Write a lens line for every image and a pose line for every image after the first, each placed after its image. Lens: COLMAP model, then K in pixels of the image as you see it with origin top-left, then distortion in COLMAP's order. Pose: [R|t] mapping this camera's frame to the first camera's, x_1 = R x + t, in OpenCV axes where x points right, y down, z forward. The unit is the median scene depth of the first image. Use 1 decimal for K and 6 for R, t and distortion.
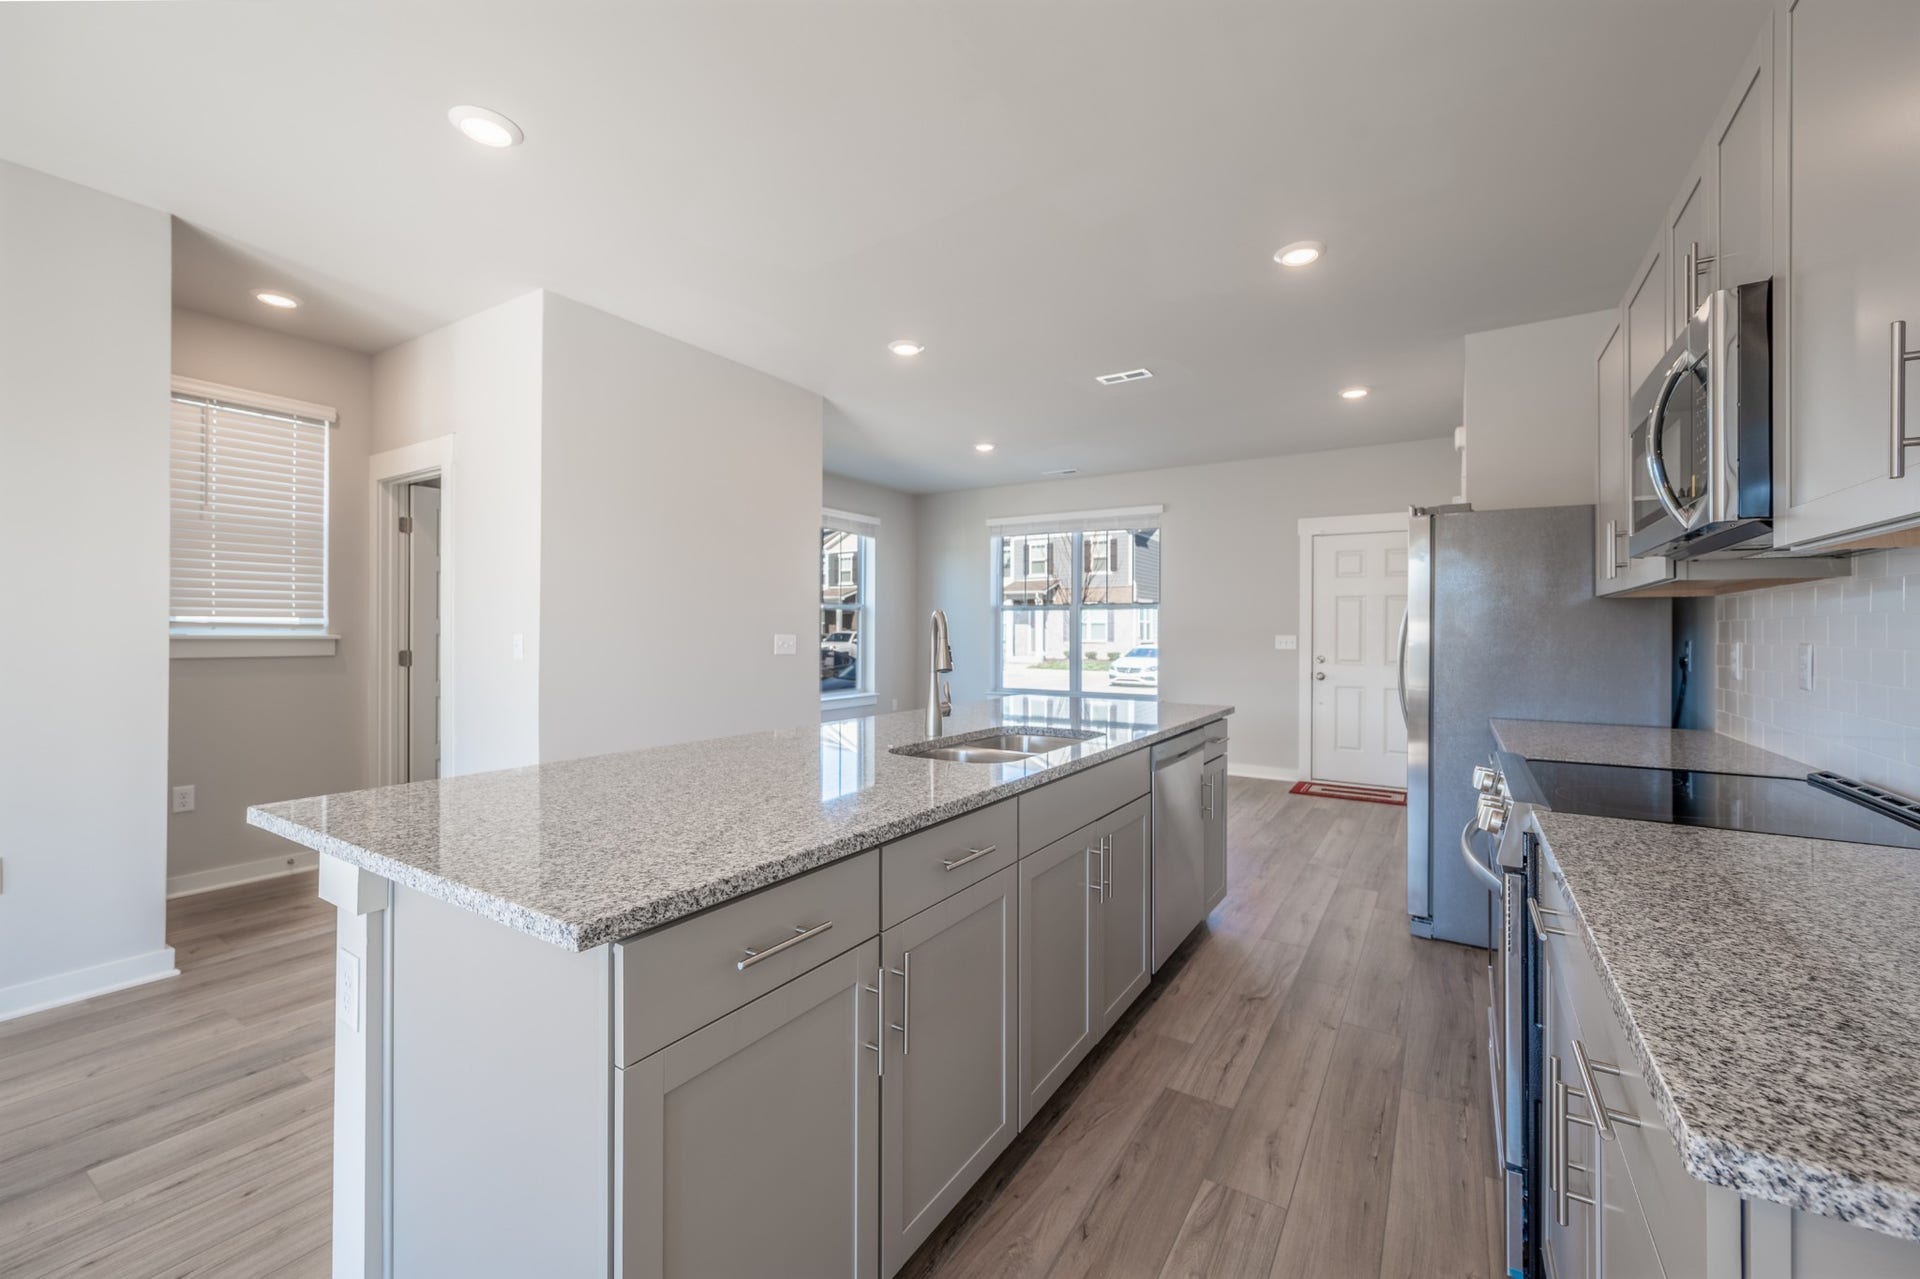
lens RADIAL K [[772.8, 0, 958.6], [0, 772.8, 627.8], [0, 0, 1]] dist [0.000746, 0.000037]
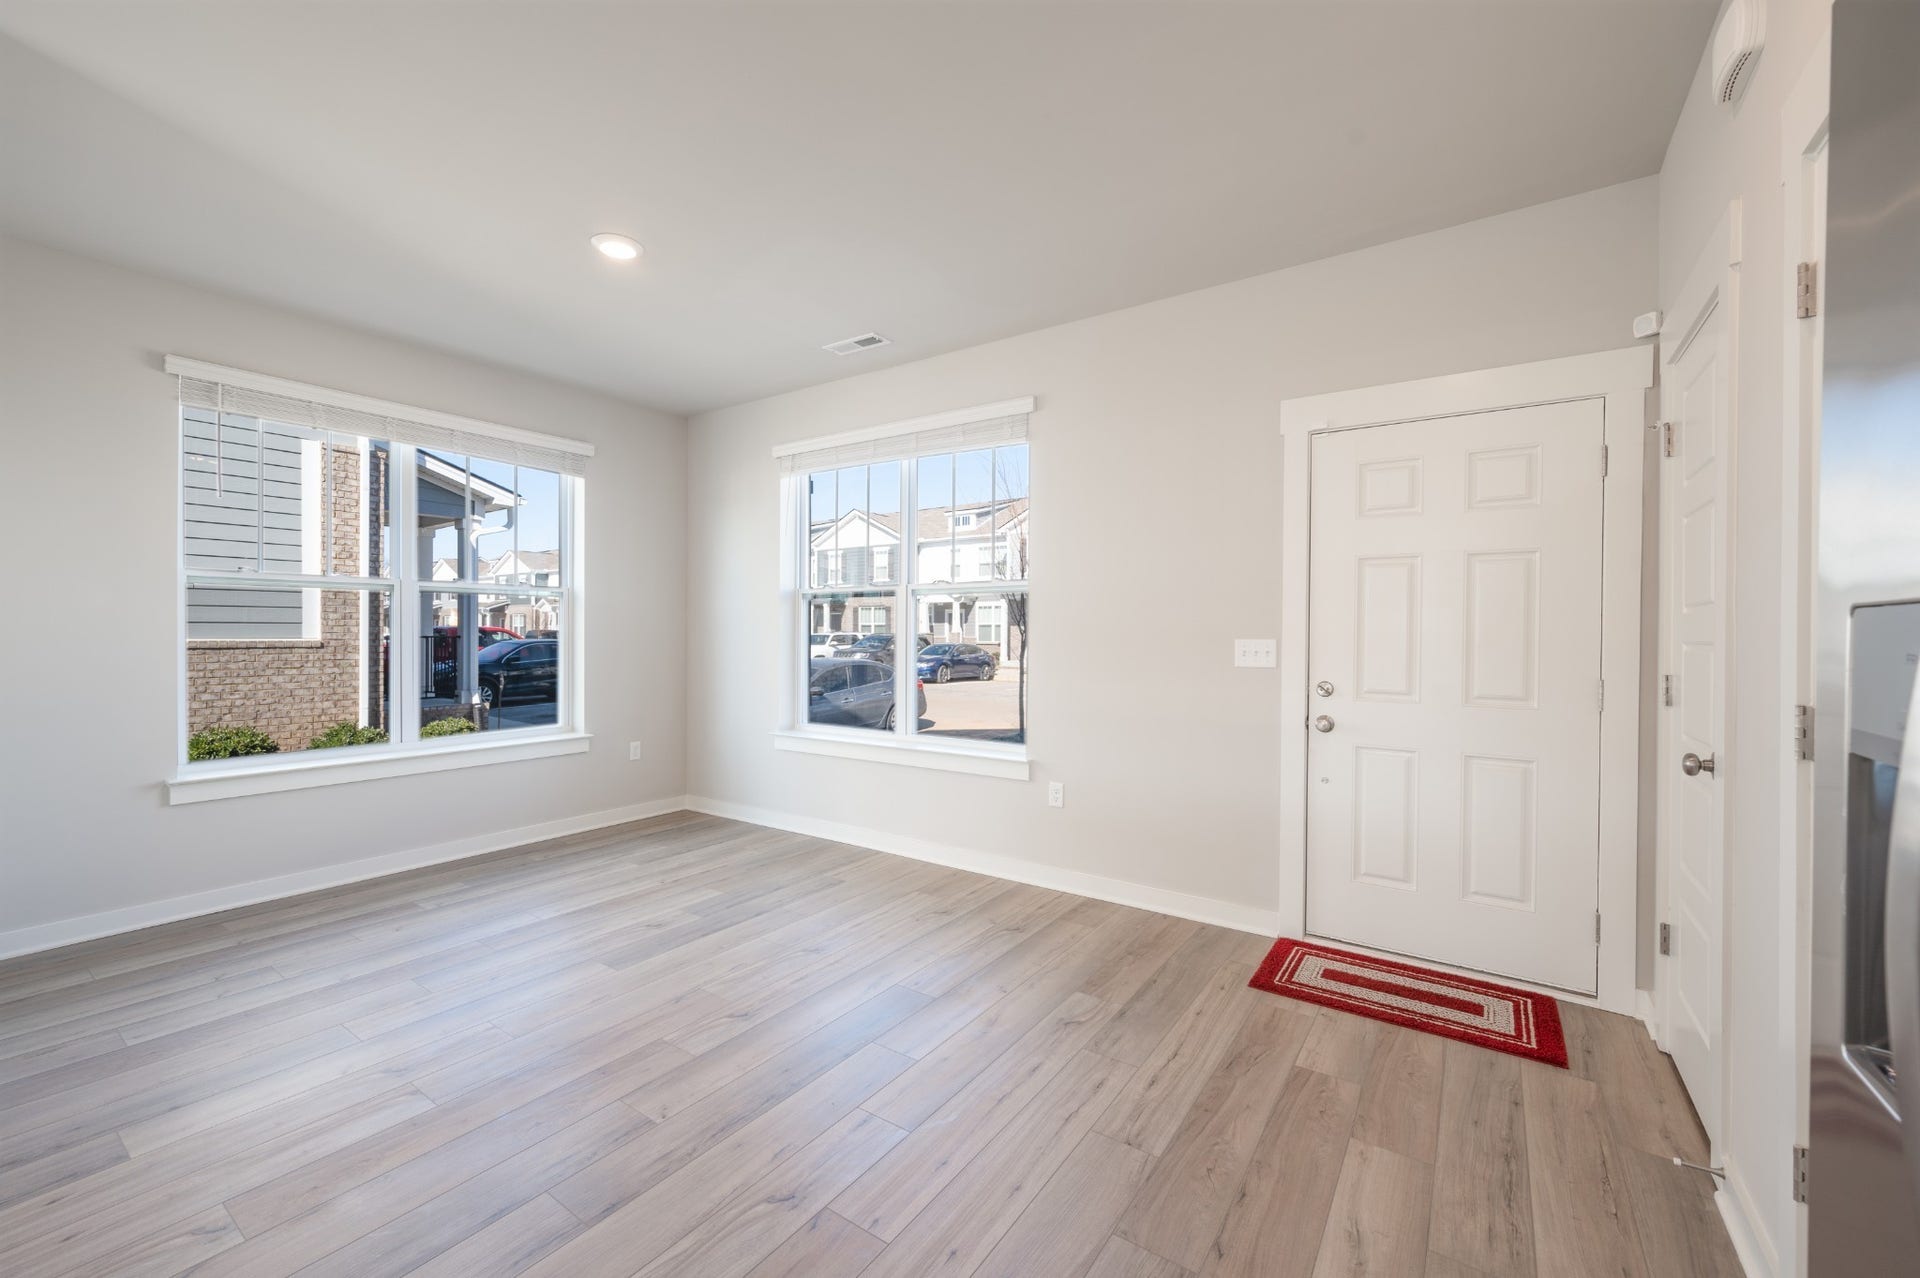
lens RADIAL K [[766.4, 0, 960.0], [0, 766.4, 639.0], [0, 0, 1]] dist [-0.002115, -0.000129]
pose [[0.999453, 0.000685, -0.033050, 0.239265], [-0.000309, 0.999935, 0.011388, 0.004033], [0.033055, -0.011371, 0.999389, 0.480441]]
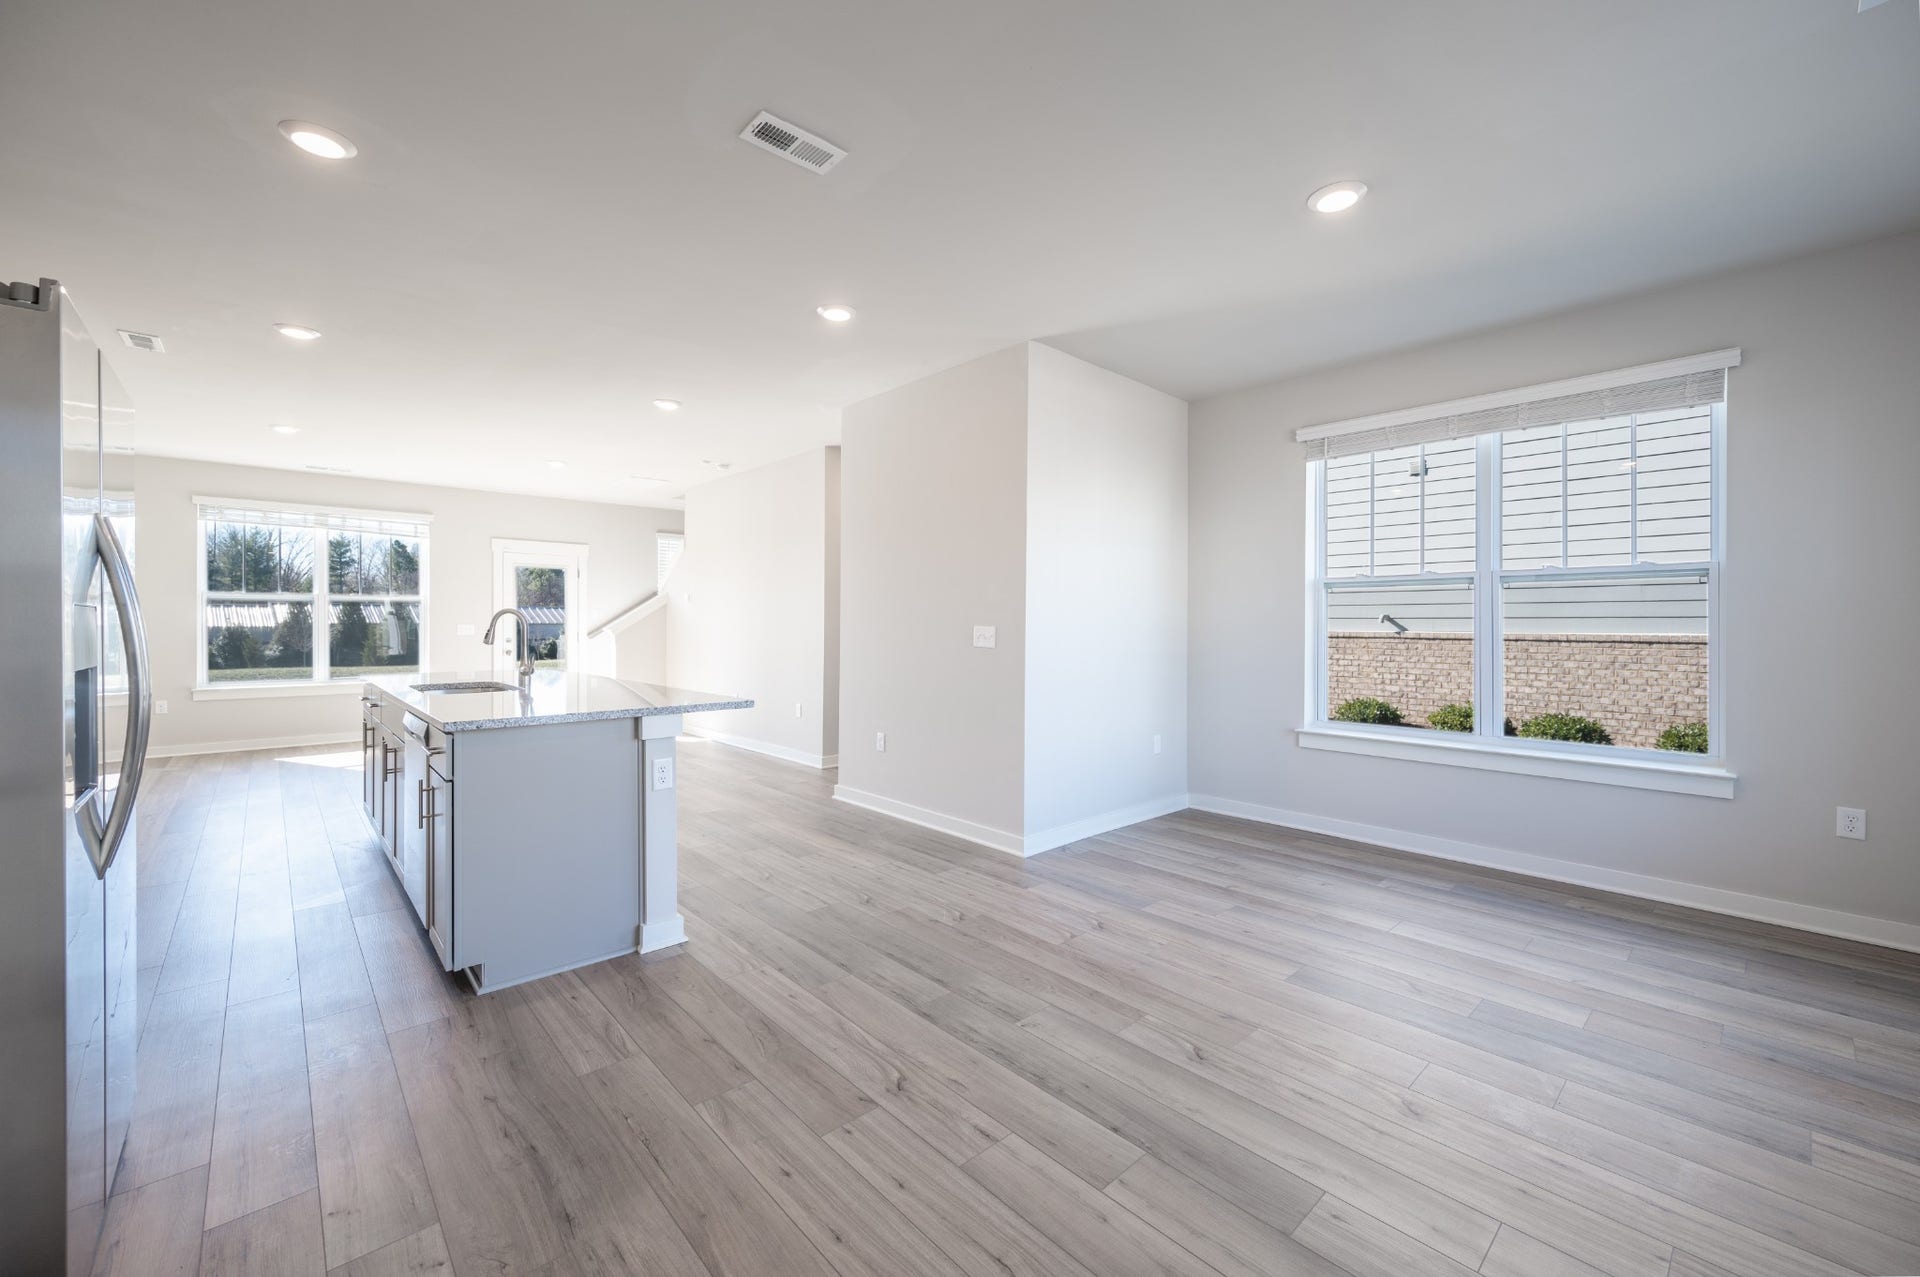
lens RADIAL K [[762.6, 0, 959.6], [0, 762.6, 624.2], [0, 0, 1]] dist [-0.001804, -0.000137]
pose [[-0.257870, -0.001499, -0.966178, 0.462843], [-0.000672, 0.999999, -0.001372, 0.006579], [0.966179, 0.000296, -0.257871, 0.830382]]
